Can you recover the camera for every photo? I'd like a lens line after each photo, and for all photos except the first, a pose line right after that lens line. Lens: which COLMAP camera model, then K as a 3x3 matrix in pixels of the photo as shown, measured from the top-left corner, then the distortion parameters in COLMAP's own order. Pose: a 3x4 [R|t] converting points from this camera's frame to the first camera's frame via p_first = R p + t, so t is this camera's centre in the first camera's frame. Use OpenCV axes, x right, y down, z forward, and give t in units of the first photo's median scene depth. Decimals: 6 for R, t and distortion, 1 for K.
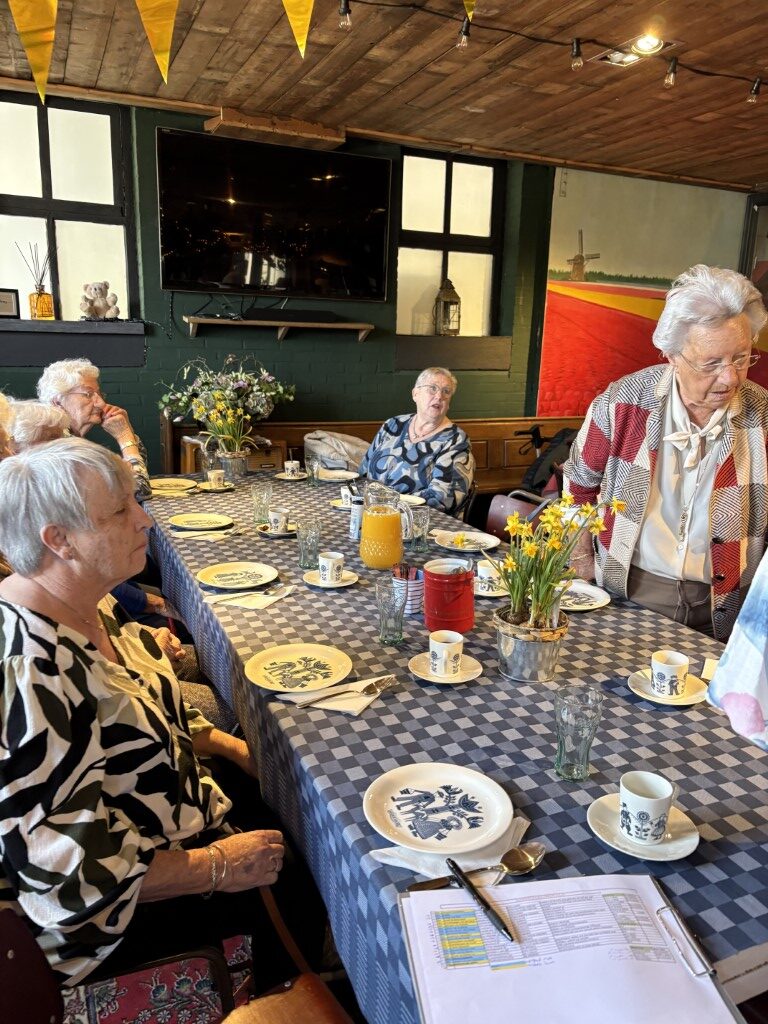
lens RADIAL K [[772.6, 0, 385.6], [0, 772.6, 504.5], [0, 0, 1]] dist [0.050041, -0.029209]
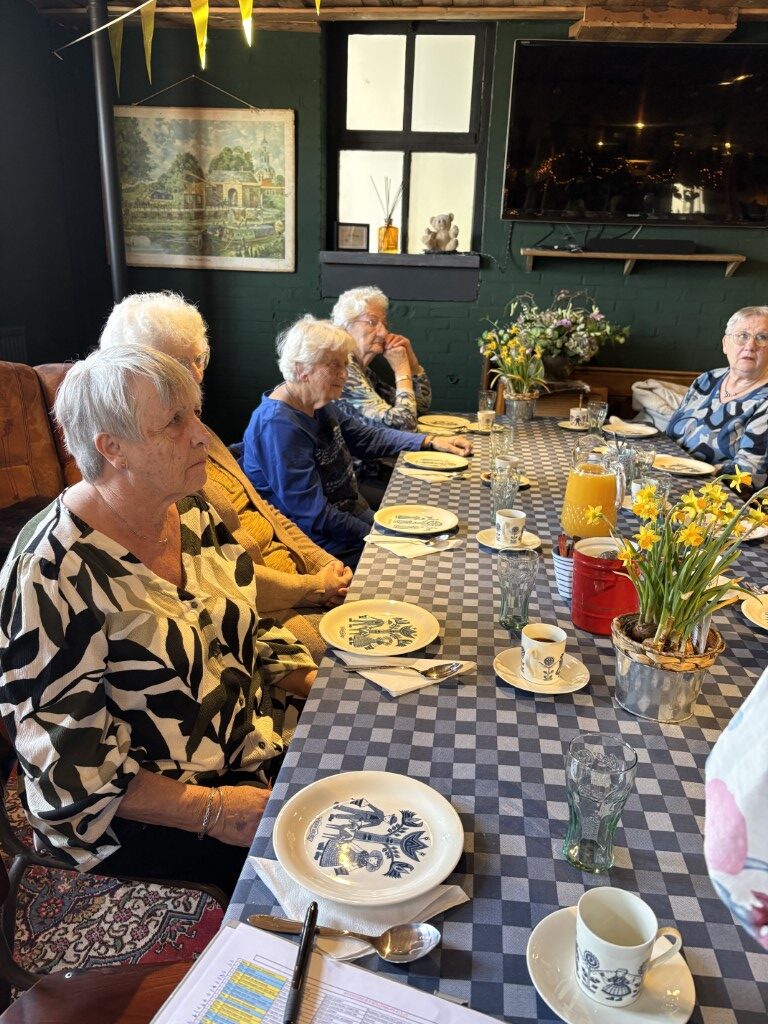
lens RADIAL K [[772.6, 0, 382.8], [0, 772.6, 513.4], [0, 0, 1]] dist [0.050041, -0.029209]
pose [[0.872106, 0.154382, -0.464324, 0.239886], [-0.117145, 0.987202, 0.108209, -0.013602], [0.475087, -0.039977, 0.879030, 0.193340]]
